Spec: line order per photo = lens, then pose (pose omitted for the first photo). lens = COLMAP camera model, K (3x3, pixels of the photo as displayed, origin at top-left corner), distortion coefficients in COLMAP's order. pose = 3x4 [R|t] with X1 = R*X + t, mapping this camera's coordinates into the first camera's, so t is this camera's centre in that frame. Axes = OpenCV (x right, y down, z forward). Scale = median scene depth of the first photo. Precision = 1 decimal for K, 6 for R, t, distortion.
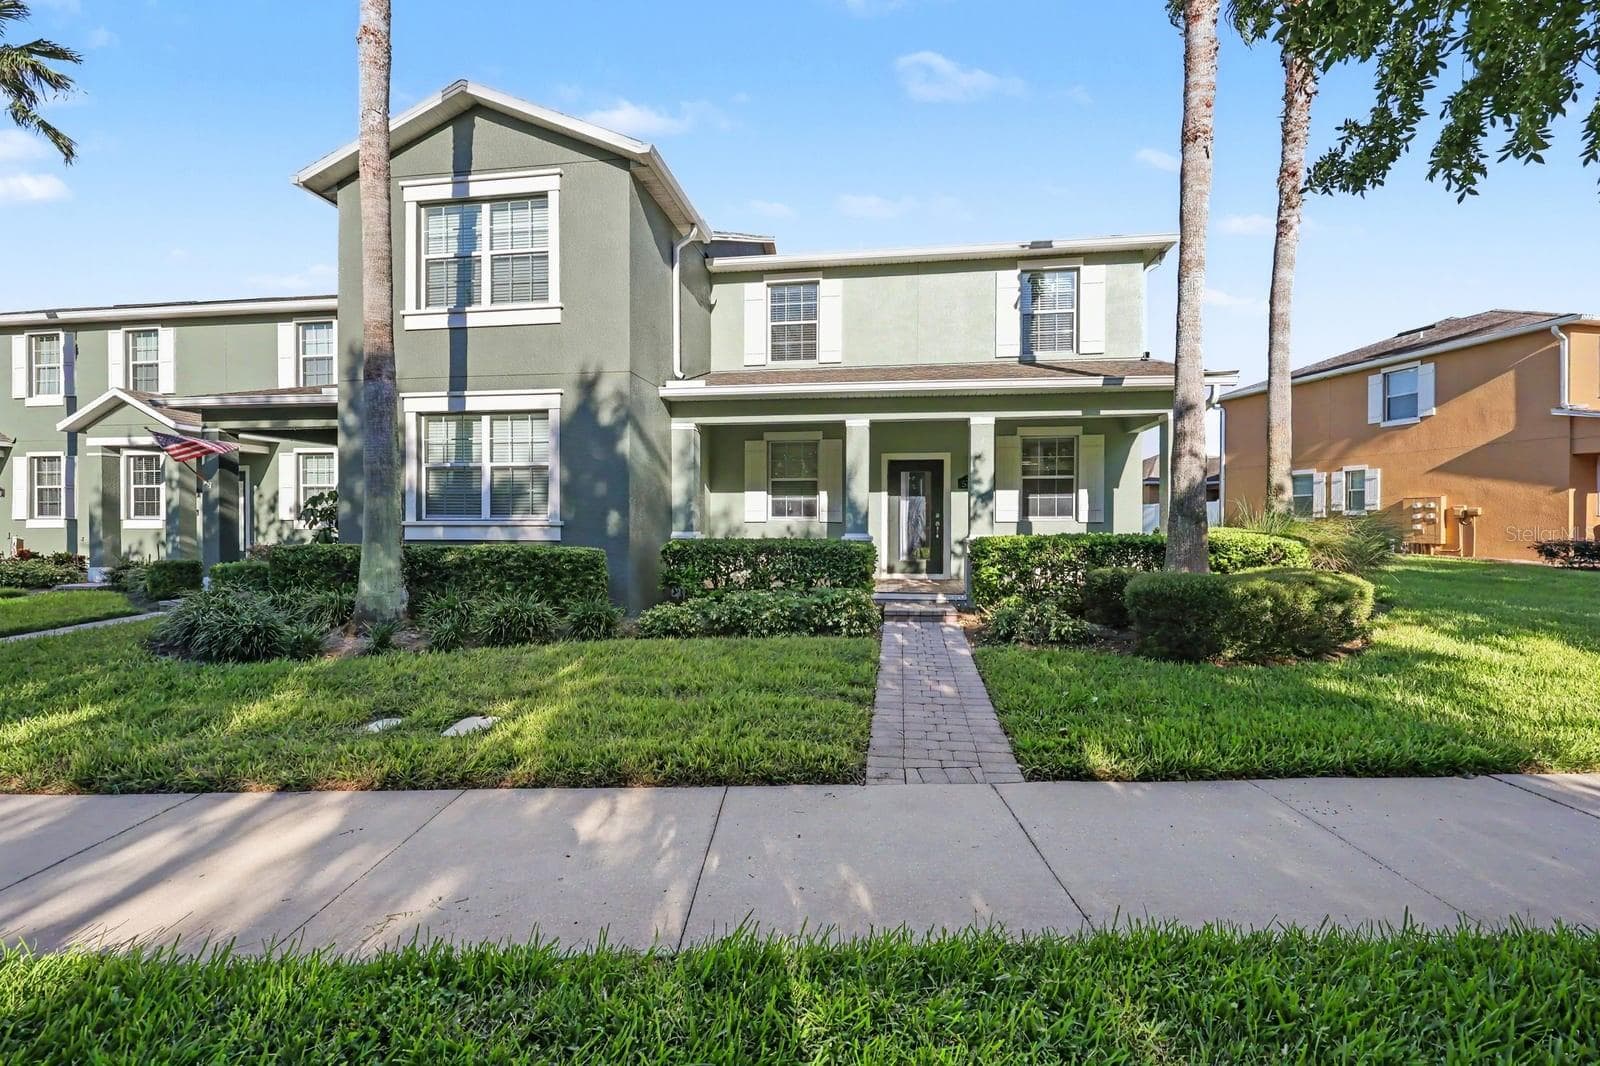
lens RADIAL K [[646.8, 0, 800.0], [0, 646.8, 533.0], [0, 0, 1]] dist [0.001350, -0.000098]
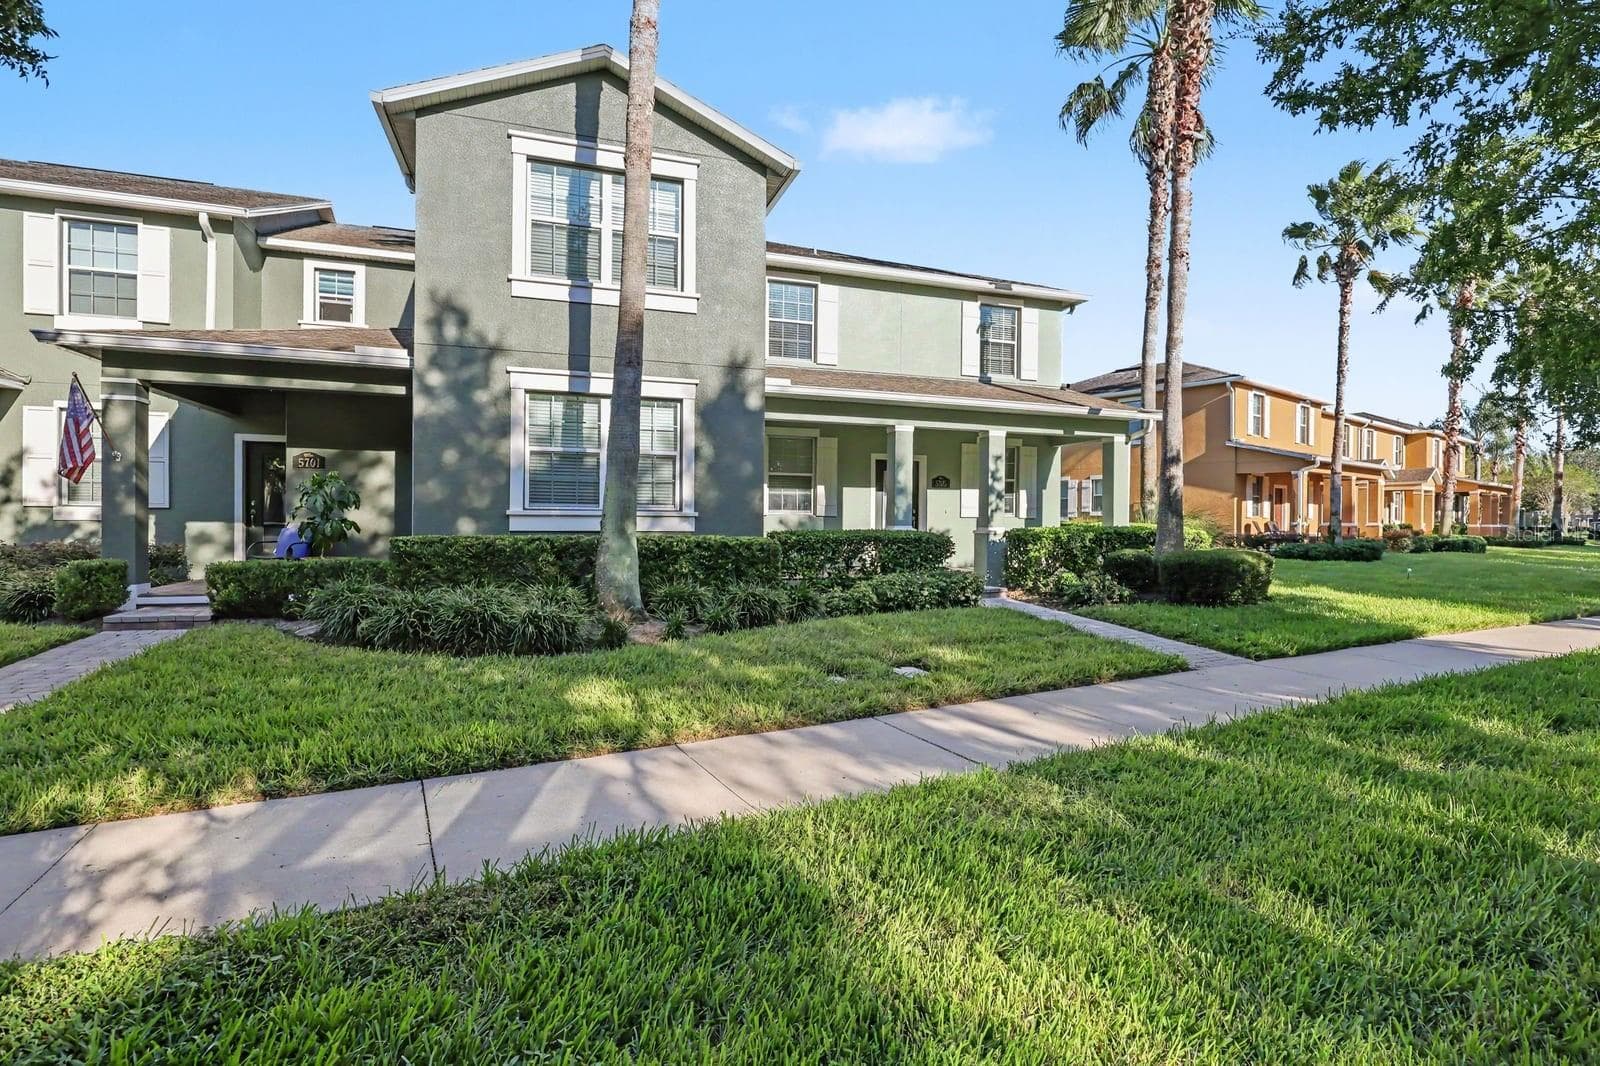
lens RADIAL K [[777.2, 0, 800.0], [0, 777.2, 533.0], [0, 0, 1]] dist [0.000957, 0.000225]
pose [[0.889958, -0.000687, 0.456043, -0.680320], [0.000713, 1.000000, 0.000116, 0.012575], [-0.456043, 0.000222, 0.889958, -0.123062]]
